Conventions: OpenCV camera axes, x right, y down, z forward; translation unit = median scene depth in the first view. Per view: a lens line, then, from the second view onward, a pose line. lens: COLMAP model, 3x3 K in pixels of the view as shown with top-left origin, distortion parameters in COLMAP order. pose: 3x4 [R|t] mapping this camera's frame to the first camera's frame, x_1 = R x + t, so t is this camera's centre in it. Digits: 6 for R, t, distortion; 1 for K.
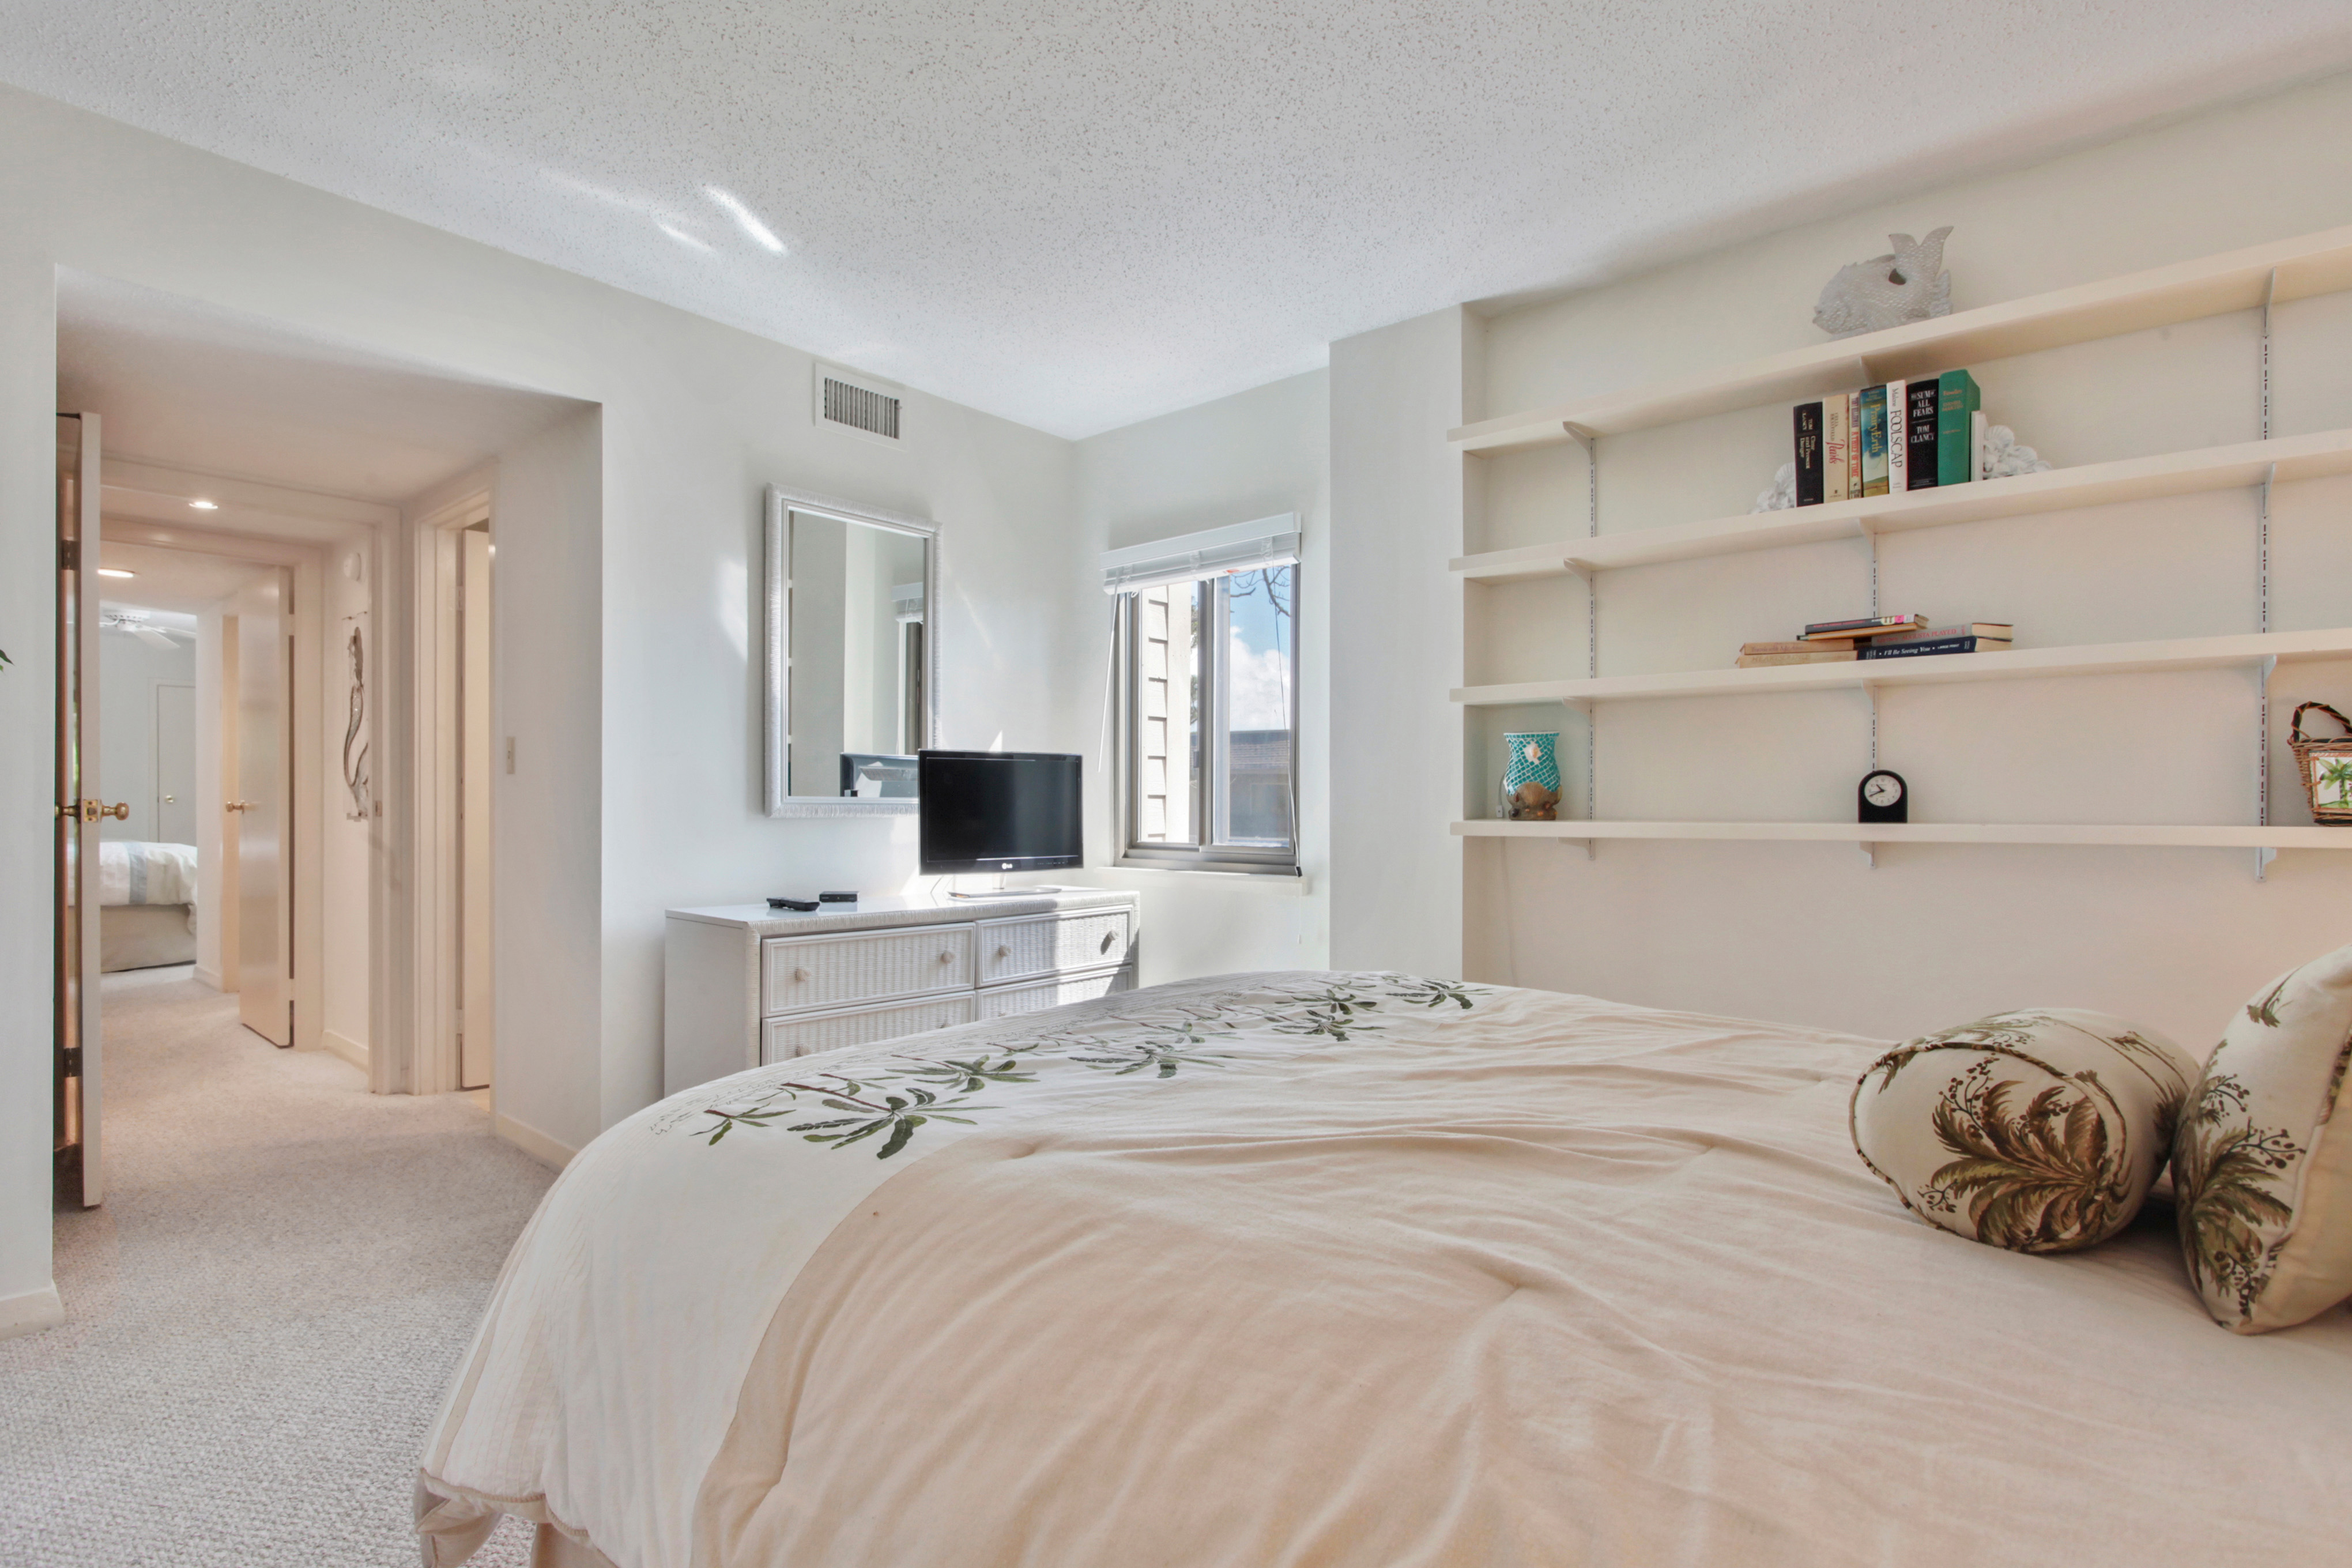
lens RADIAL K [[1156.3, 0, 1178.9], [0, 1156.3, 789.4], [0, 0, 1]] dist [-0.011152, 0.004511]
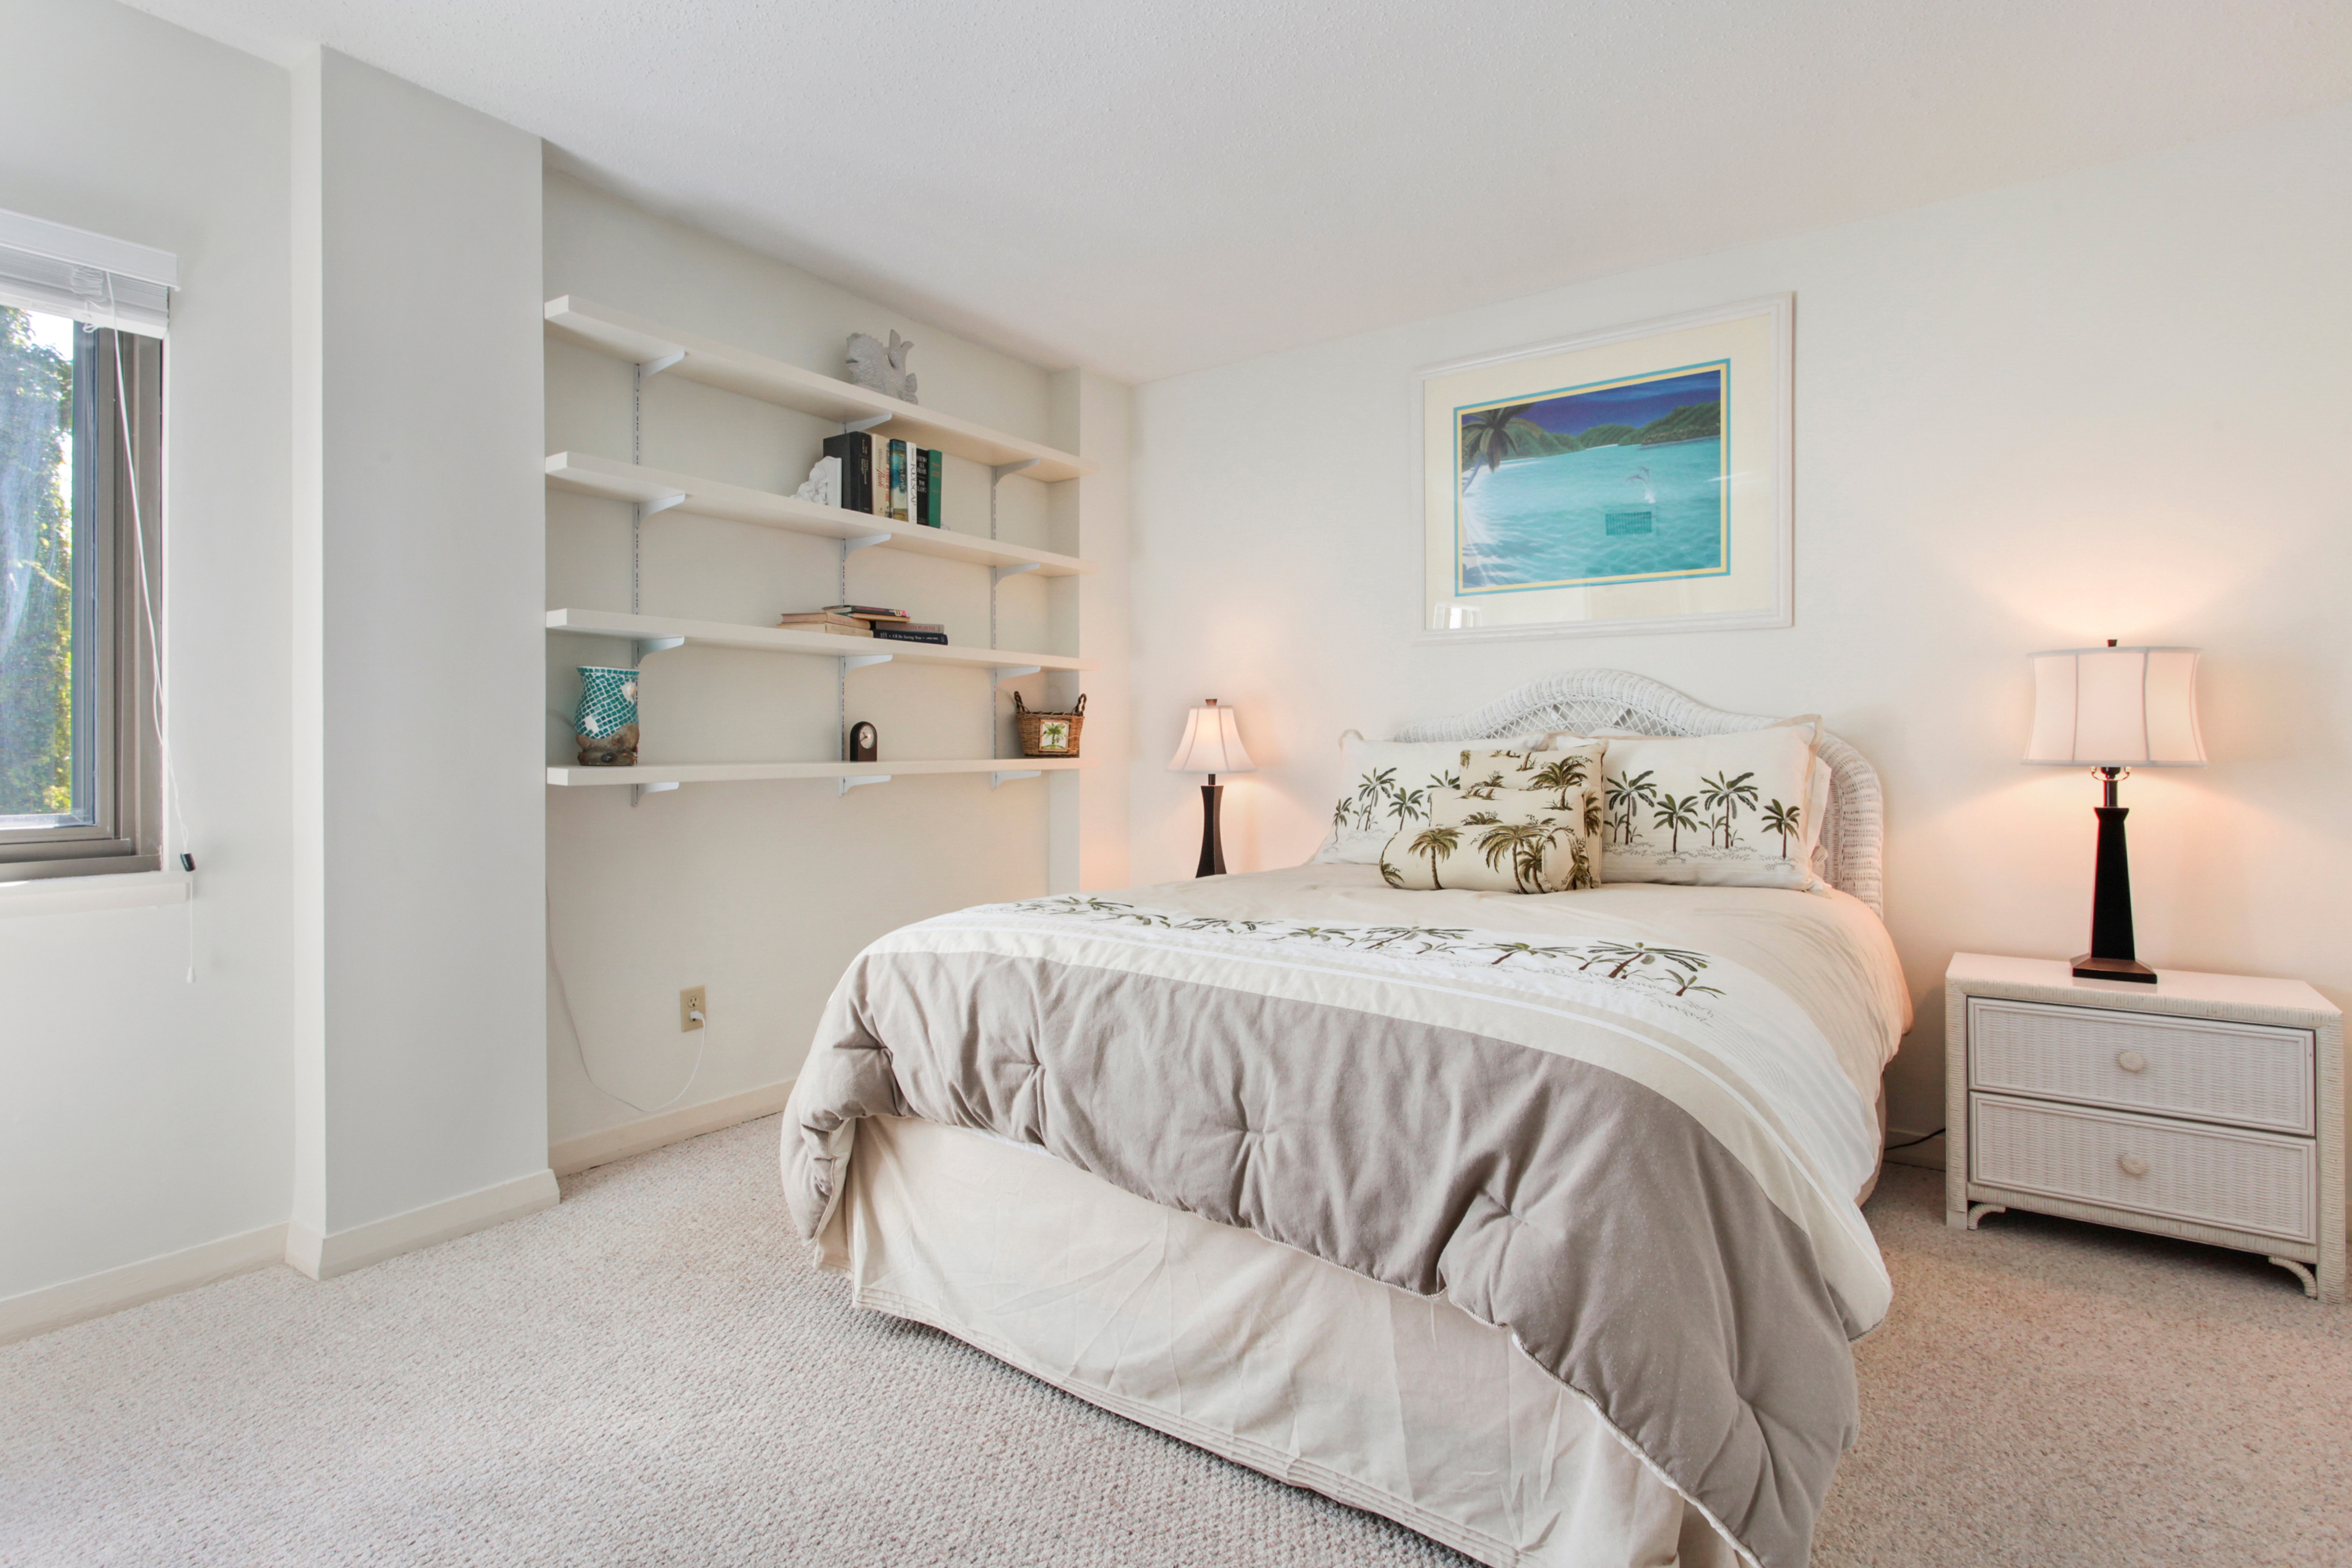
lens RADIAL K [[1156.3, 0, 1180.9], [0, 1156.3, 763.9], [0, 0, 1]] dist [-0.011152, 0.004511]
pose [[-0.099358, -0.008484, 0.995016, -0.776983], [-0.001205, 0.999964, 0.008406, 0.021036], [-0.995051, -0.000364, -0.099365, 0.787808]]
